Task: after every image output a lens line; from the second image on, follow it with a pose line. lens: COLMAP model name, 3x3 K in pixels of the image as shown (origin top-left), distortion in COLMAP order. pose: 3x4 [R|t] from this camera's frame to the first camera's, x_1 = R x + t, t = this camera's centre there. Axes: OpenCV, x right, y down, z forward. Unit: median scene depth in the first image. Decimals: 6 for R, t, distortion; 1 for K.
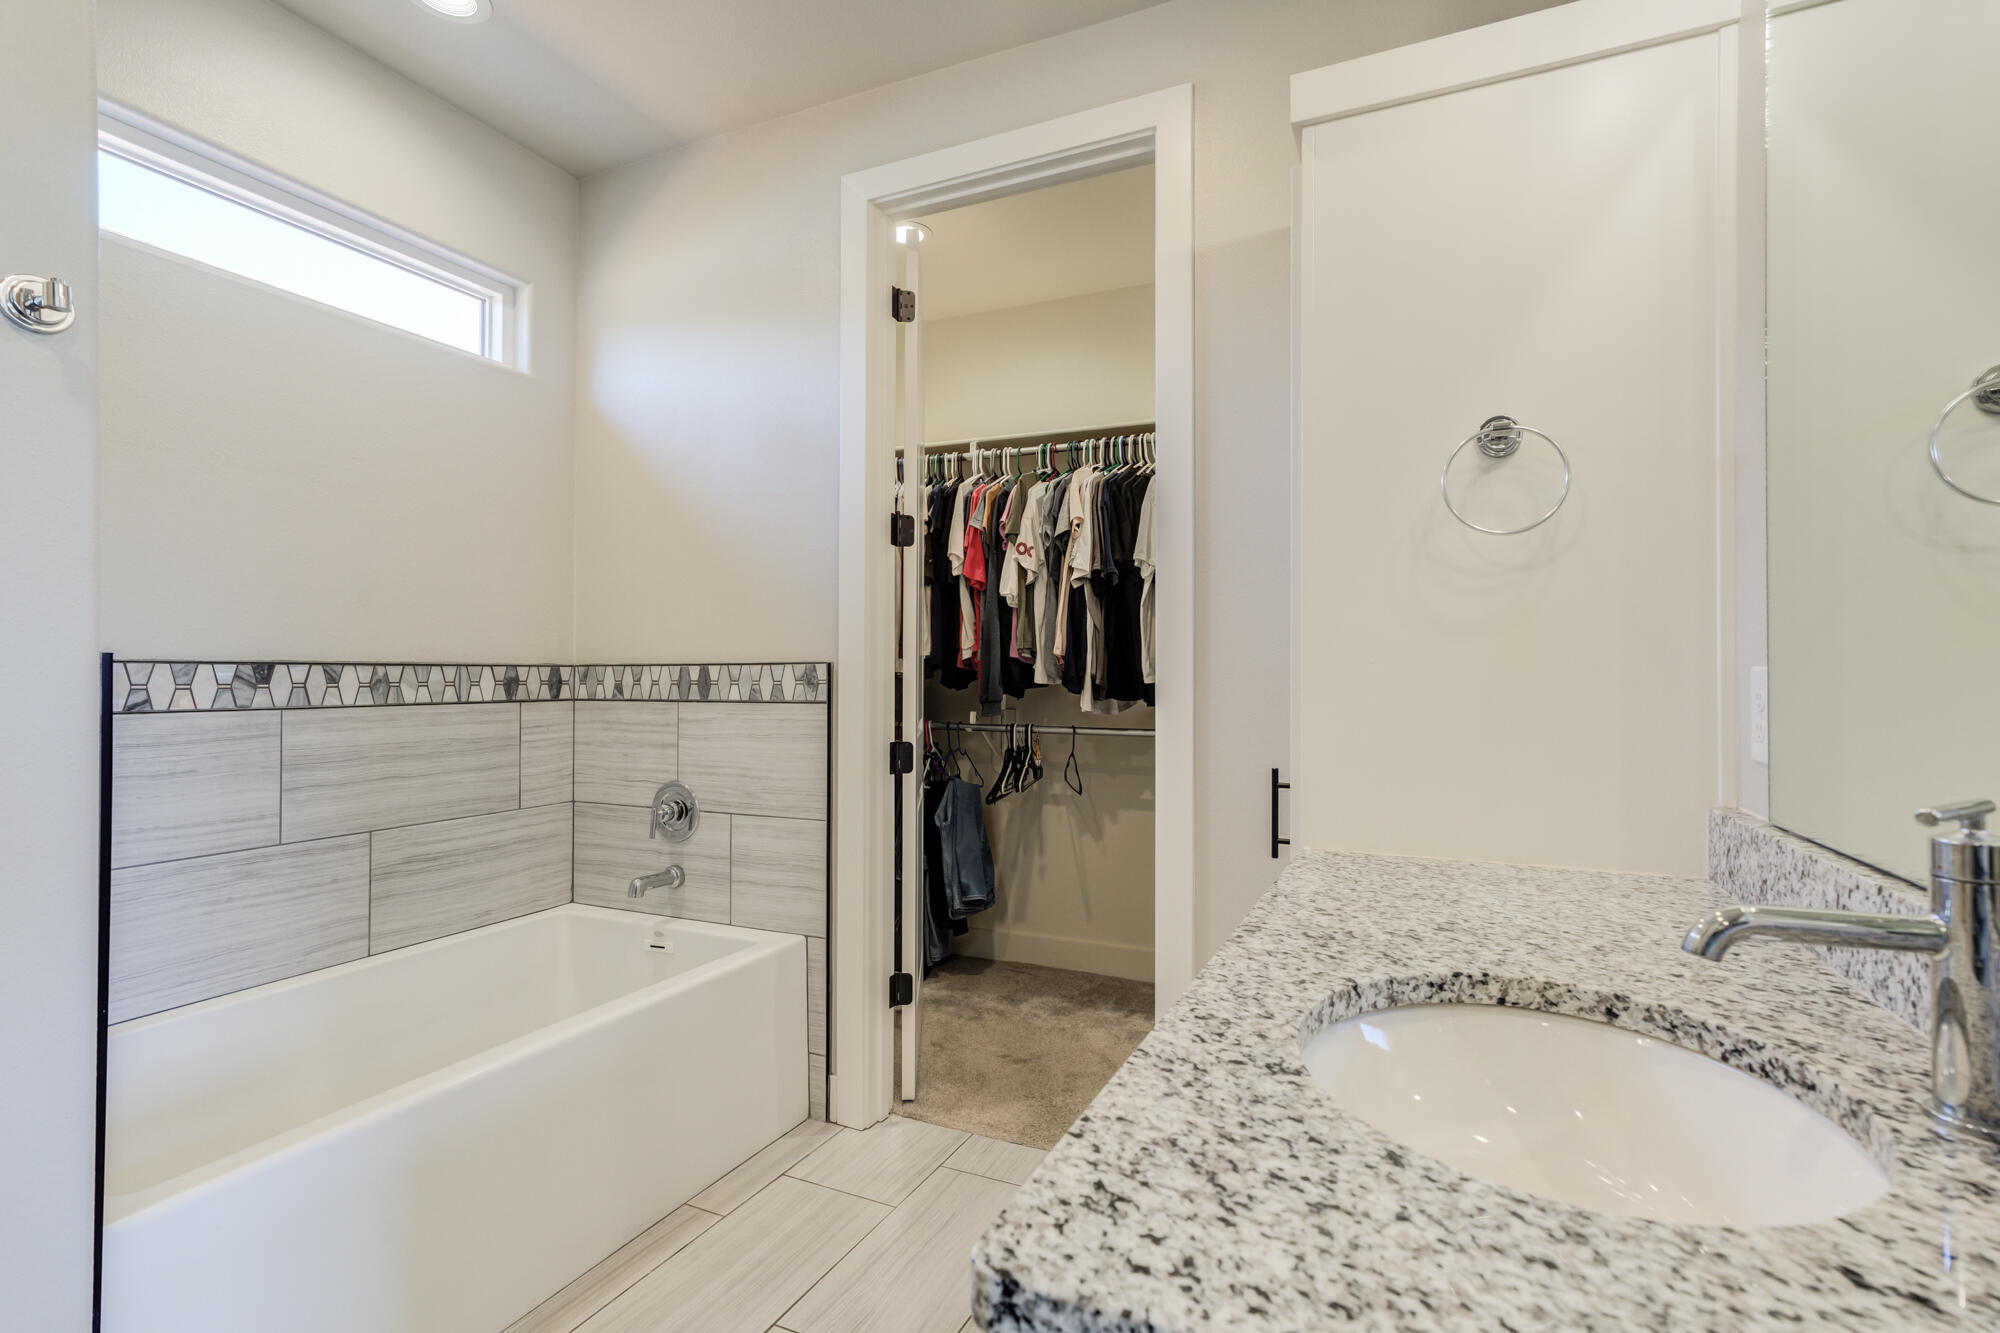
lens RADIAL K [[925.4, 0, 995.1], [0, 925.4, 662.0], [0, 0, 1]] dist [-0.009981, 0.008806]
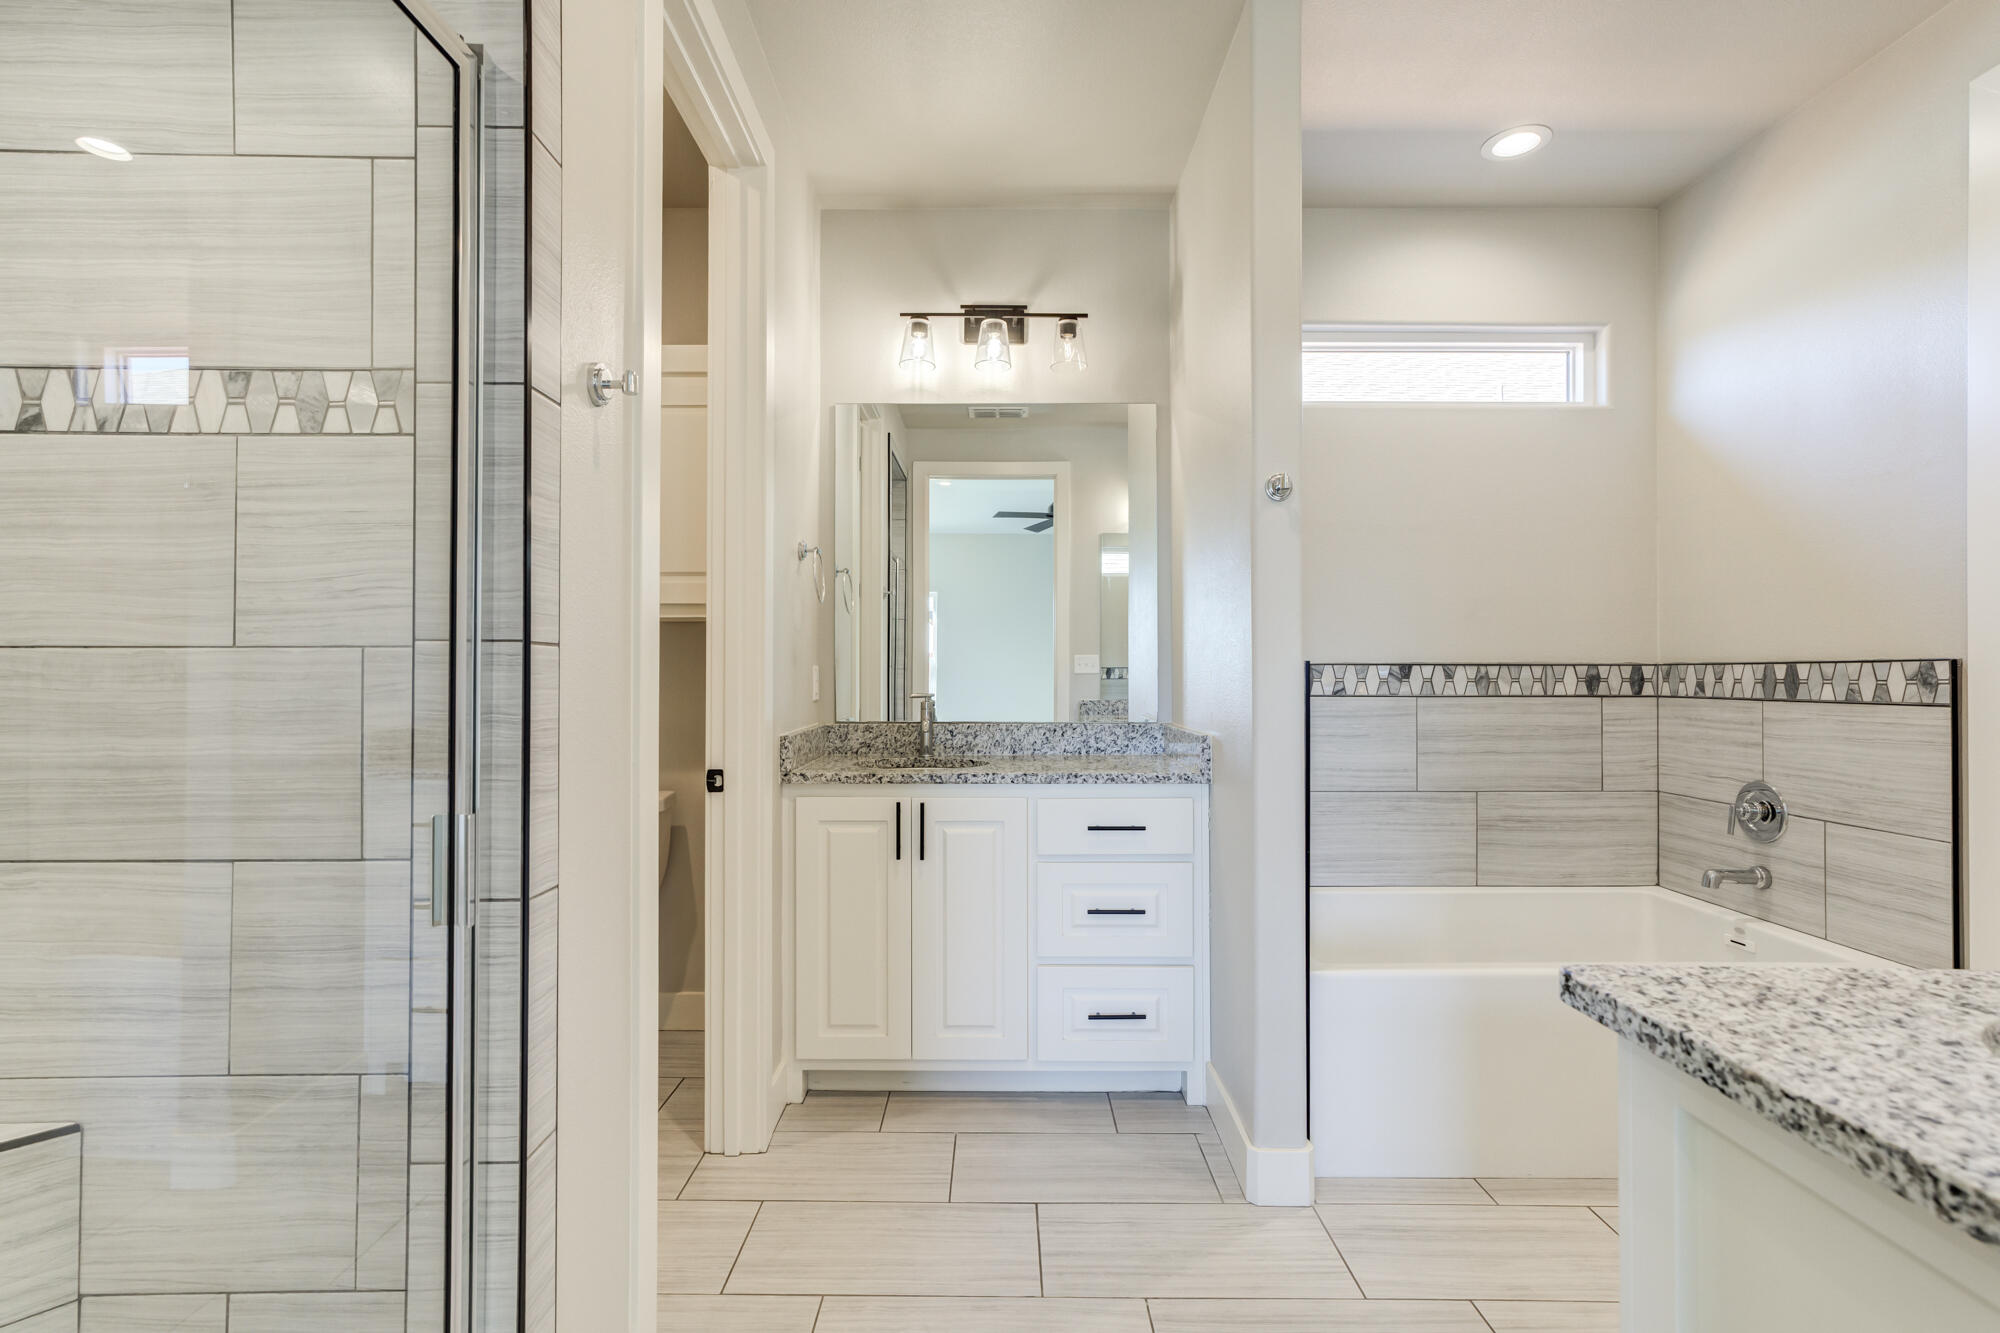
lens RADIAL K [[925.4, 0, 1017.6], [0, 925.4, 675.7], [0, 0, 1]] dist [-0.009981, 0.008806]
pose [[0.436063, 0.004607, -0.899904, 0.223841], [0.010416, 0.999894, 0.010166, -0.002027], [0.899856, -0.013806, 0.435969, -0.163026]]
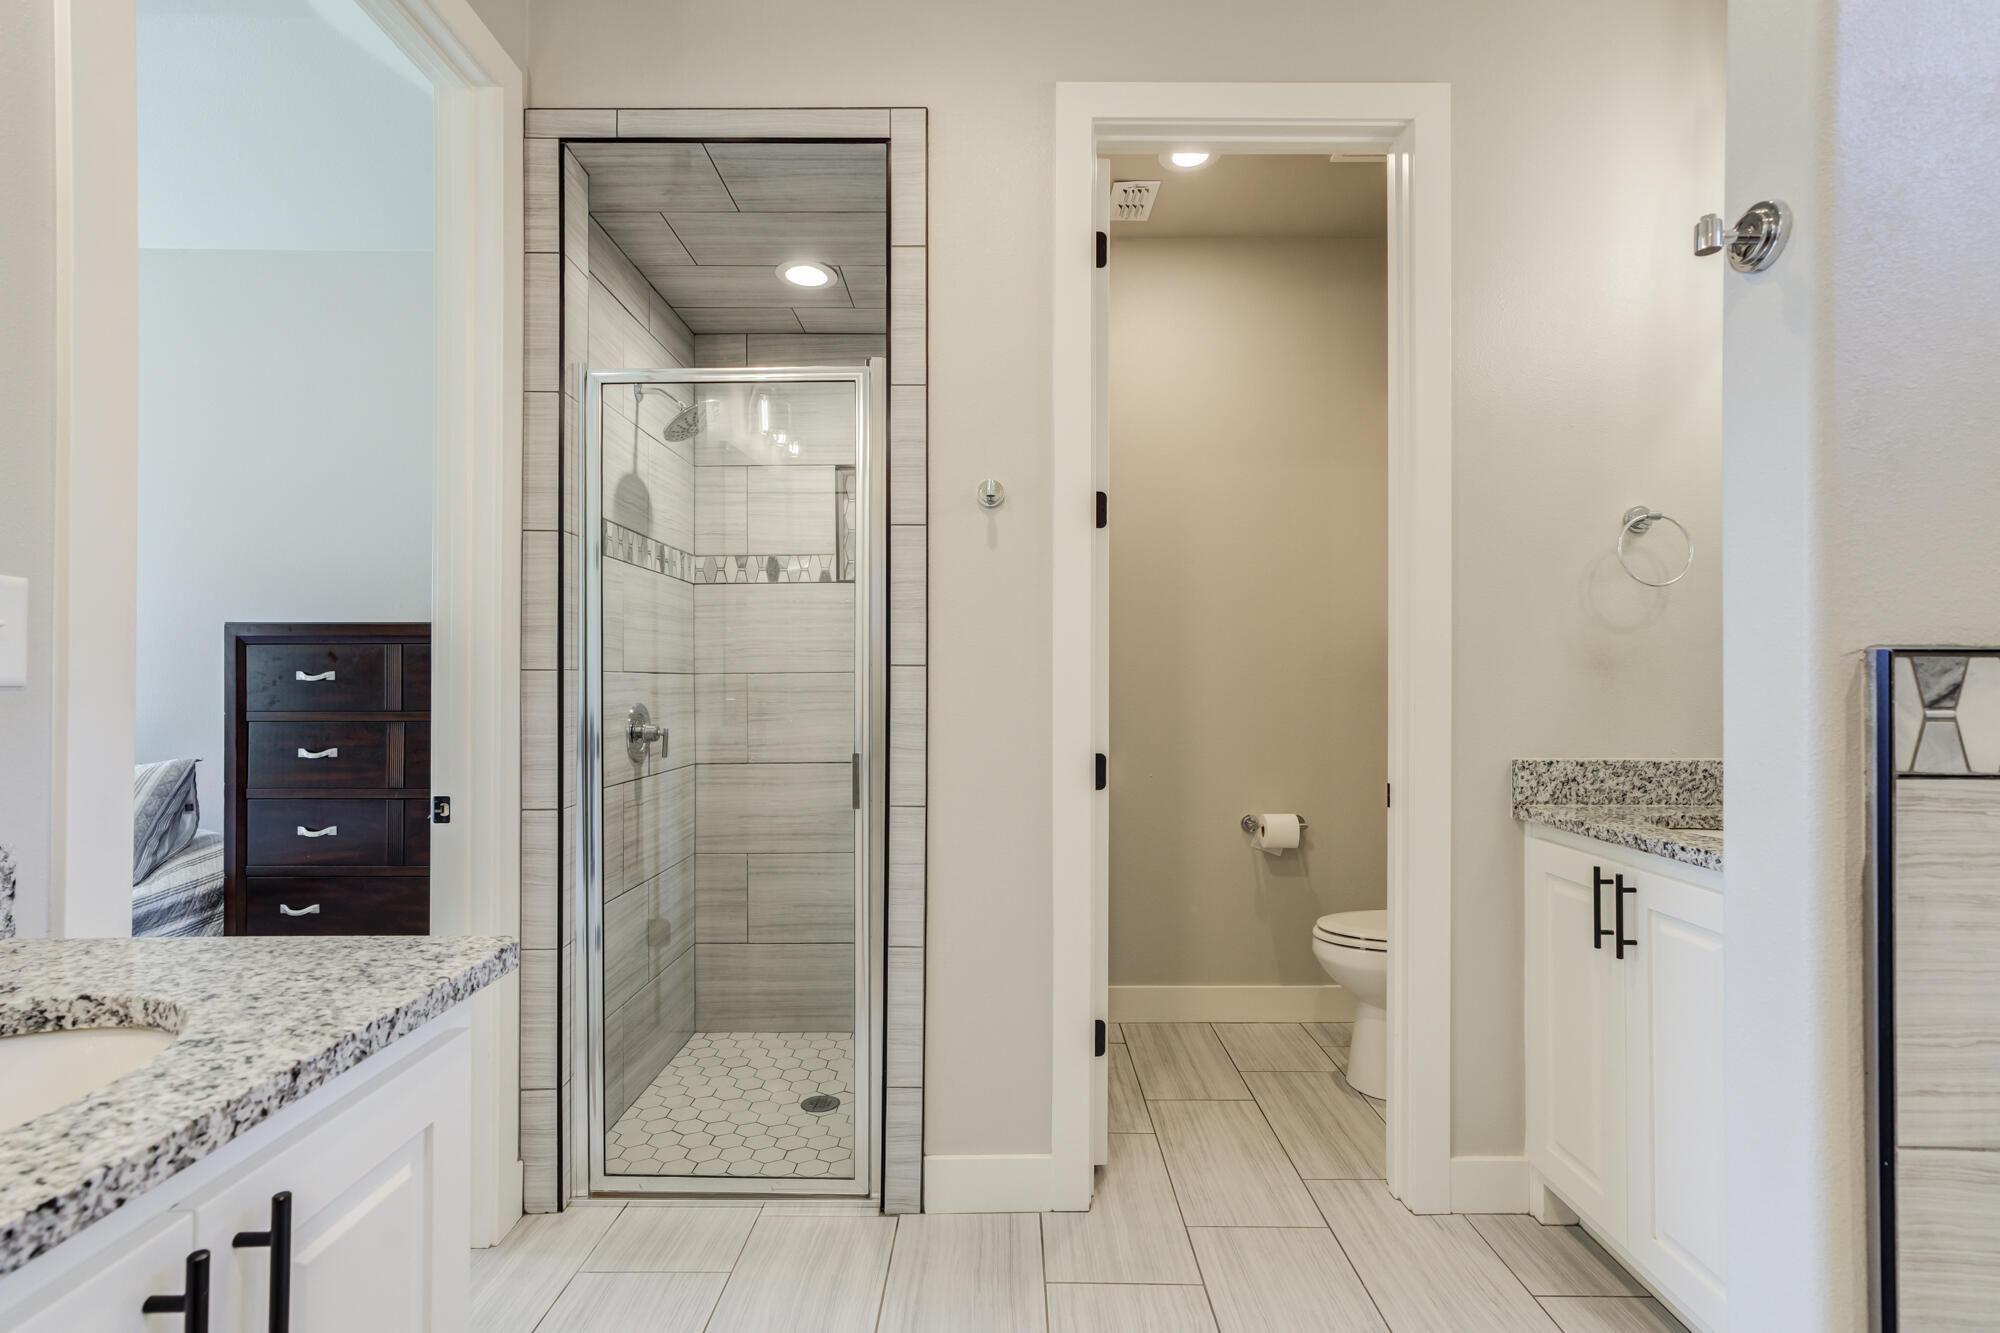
lens RADIAL K [[925.4, 0, 1003.4], [0, 925.4, 670.5], [0, 0, 1]] dist [-0.009981, 0.008806]
pose [[-0.900163, -0.006003, -0.435512, -0.018872], [0.007138, 0.999567, -0.028532, 0.009839], [0.435495, -0.028792, -0.899731, 0.646337]]
